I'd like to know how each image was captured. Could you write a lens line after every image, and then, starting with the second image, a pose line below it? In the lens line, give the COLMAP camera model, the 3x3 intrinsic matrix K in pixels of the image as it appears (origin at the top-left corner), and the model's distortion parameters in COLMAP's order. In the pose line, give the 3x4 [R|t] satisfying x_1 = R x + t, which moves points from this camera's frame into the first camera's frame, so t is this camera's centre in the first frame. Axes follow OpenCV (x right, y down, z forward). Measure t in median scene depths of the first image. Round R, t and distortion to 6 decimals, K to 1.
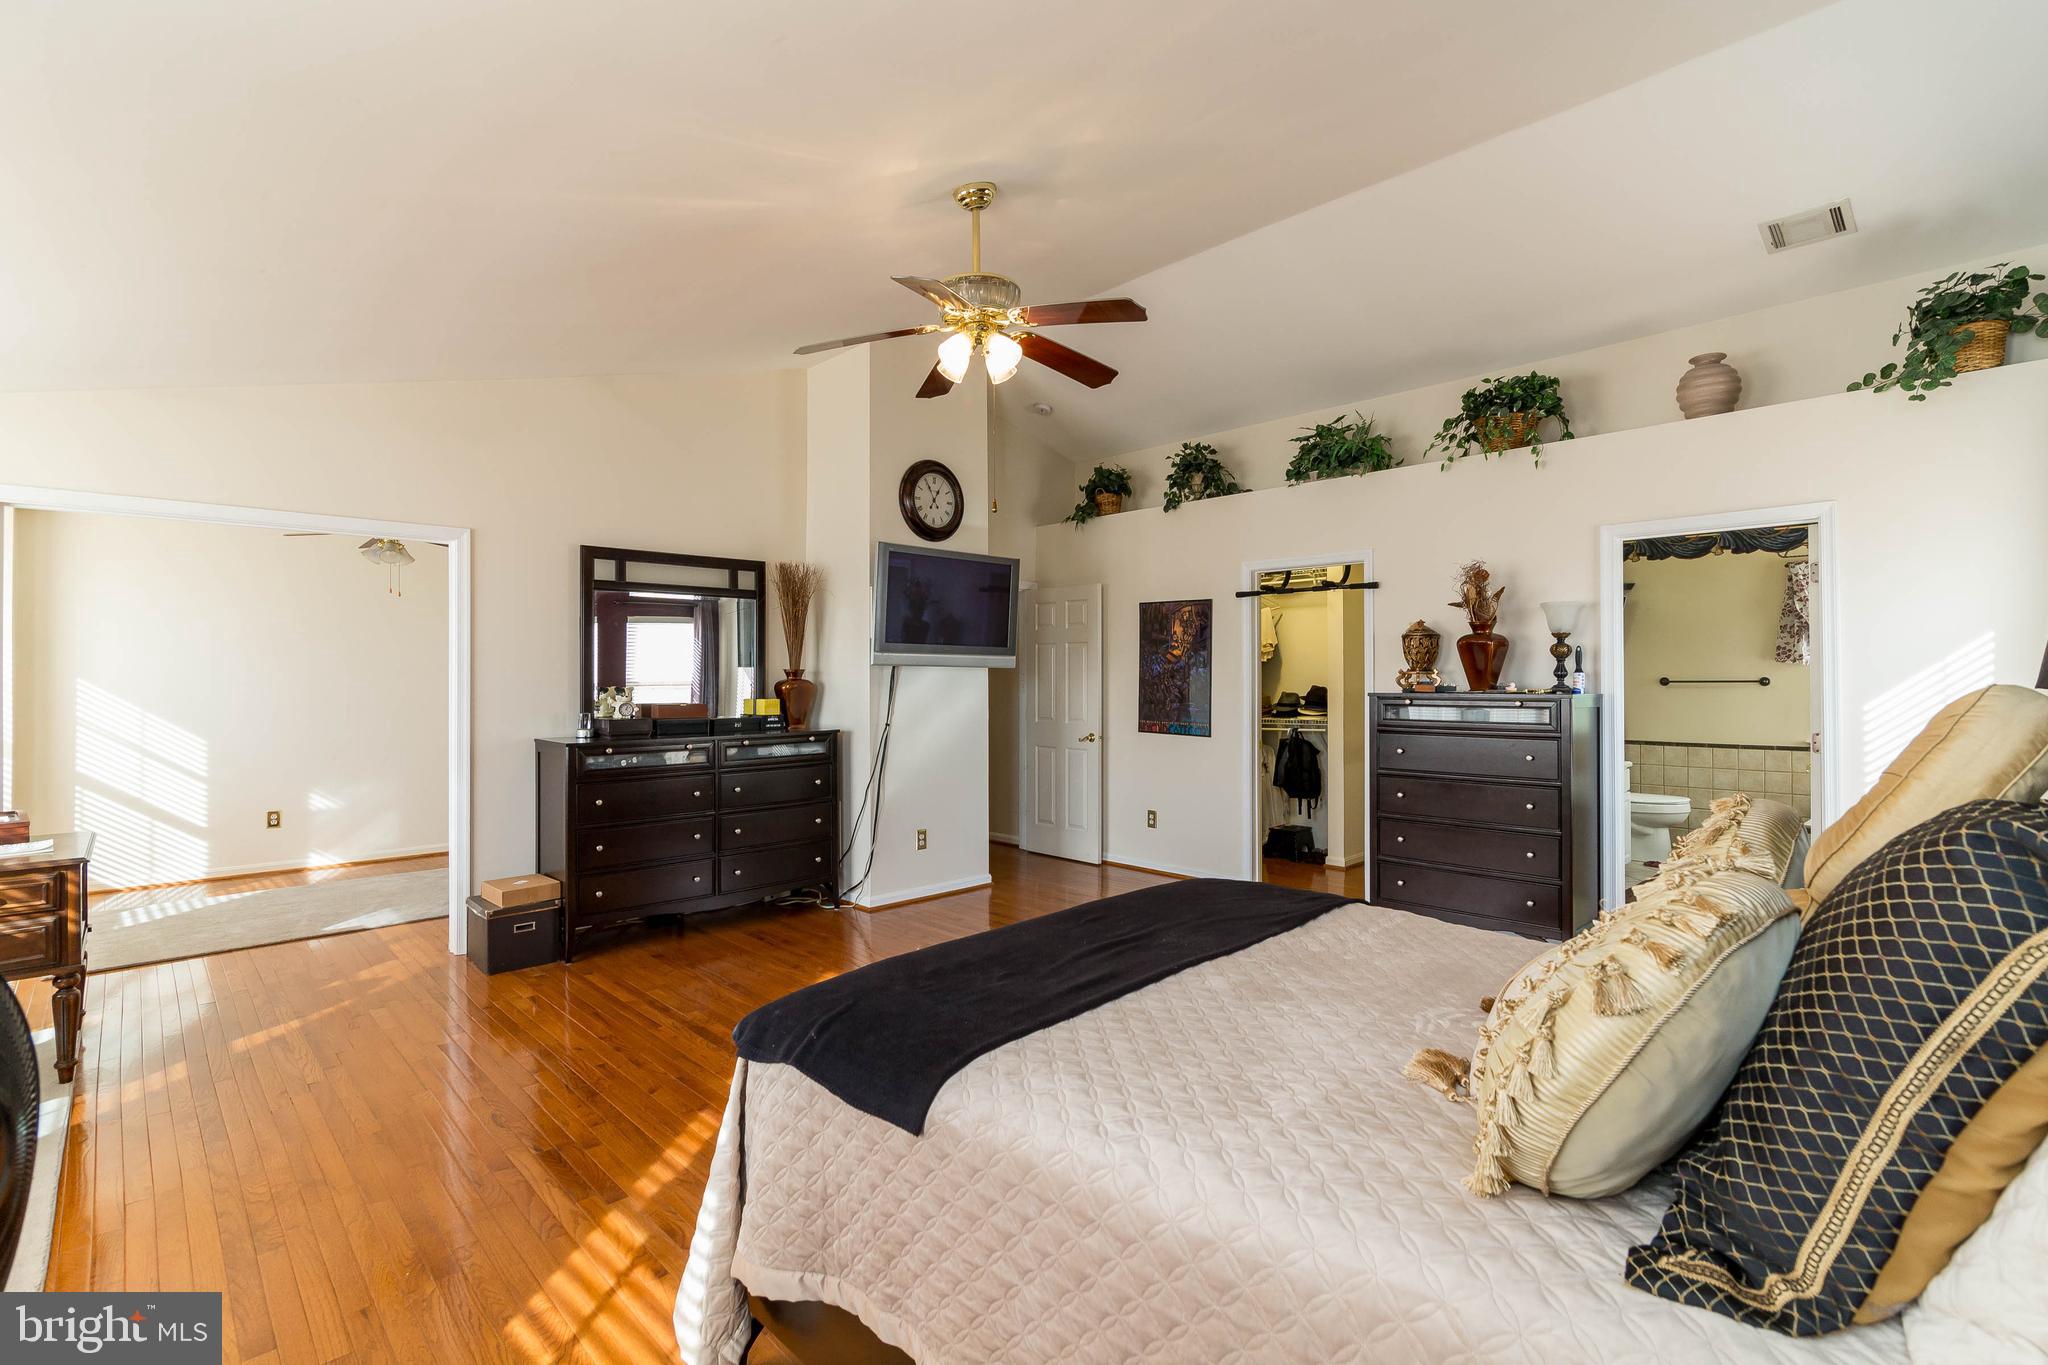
lens RADIAL K [[924.3, 0, 1025.2], [0, 924.3, 667.7], [0, 0, 1]] dist [0.003442, 0.000957]
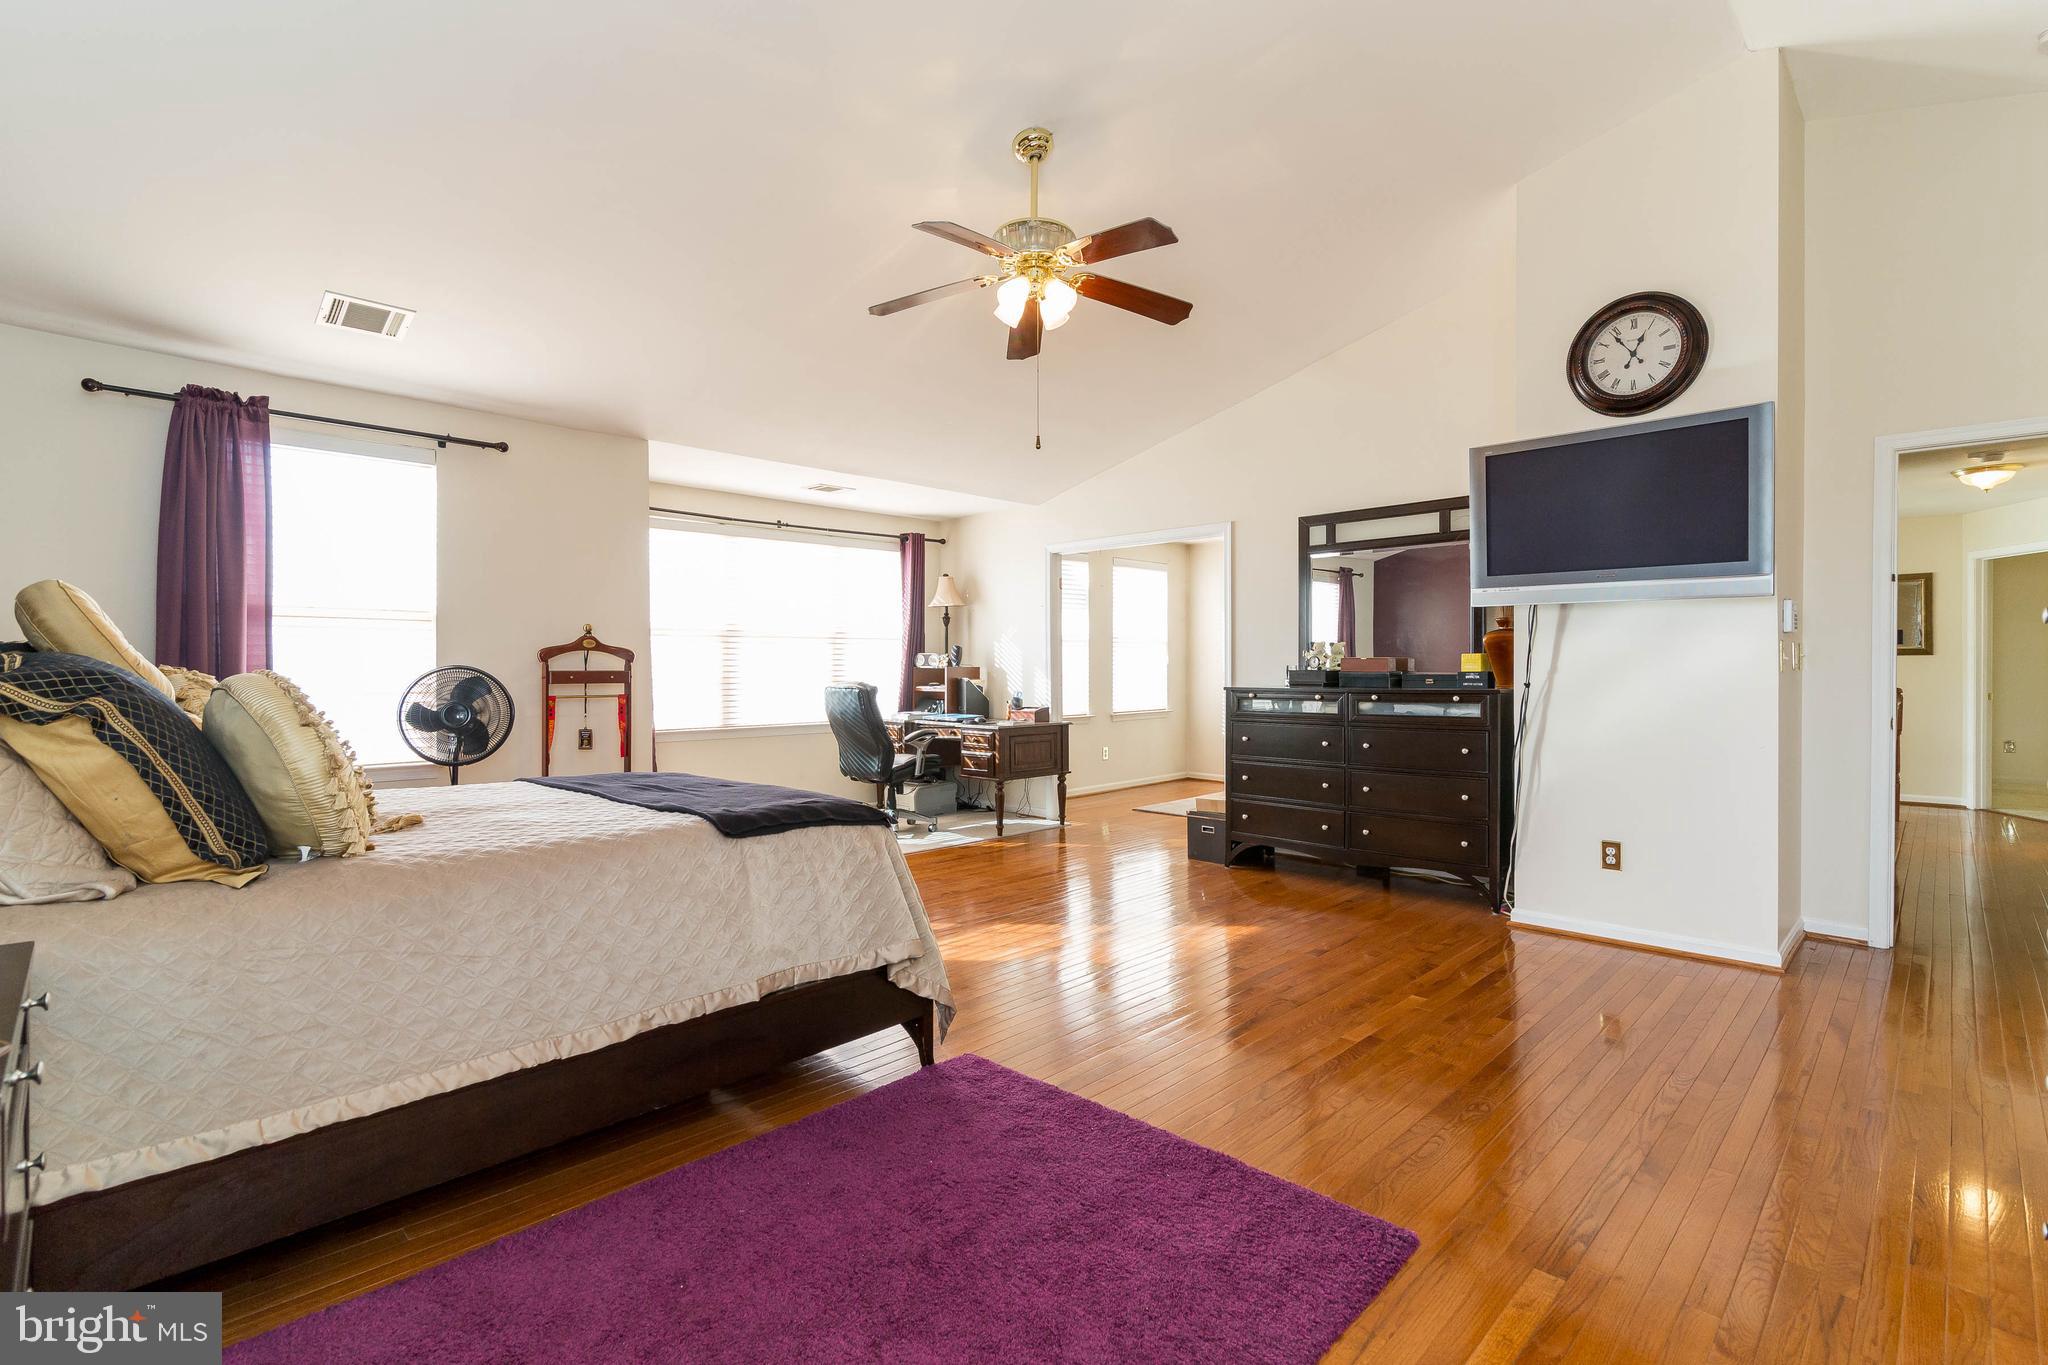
lens RADIAL K [[940.9, 0, 1024.0], [0, 940.9, 667.9], [0, 0, 1]] dist [-0.003762, -0.000059]
pose [[0.019312, -0.000902, -0.999813, 0.606321], [0.005417, 0.999985, -0.000798, 0.047032], [0.999799, -0.005401, 0.019317, 0.578851]]
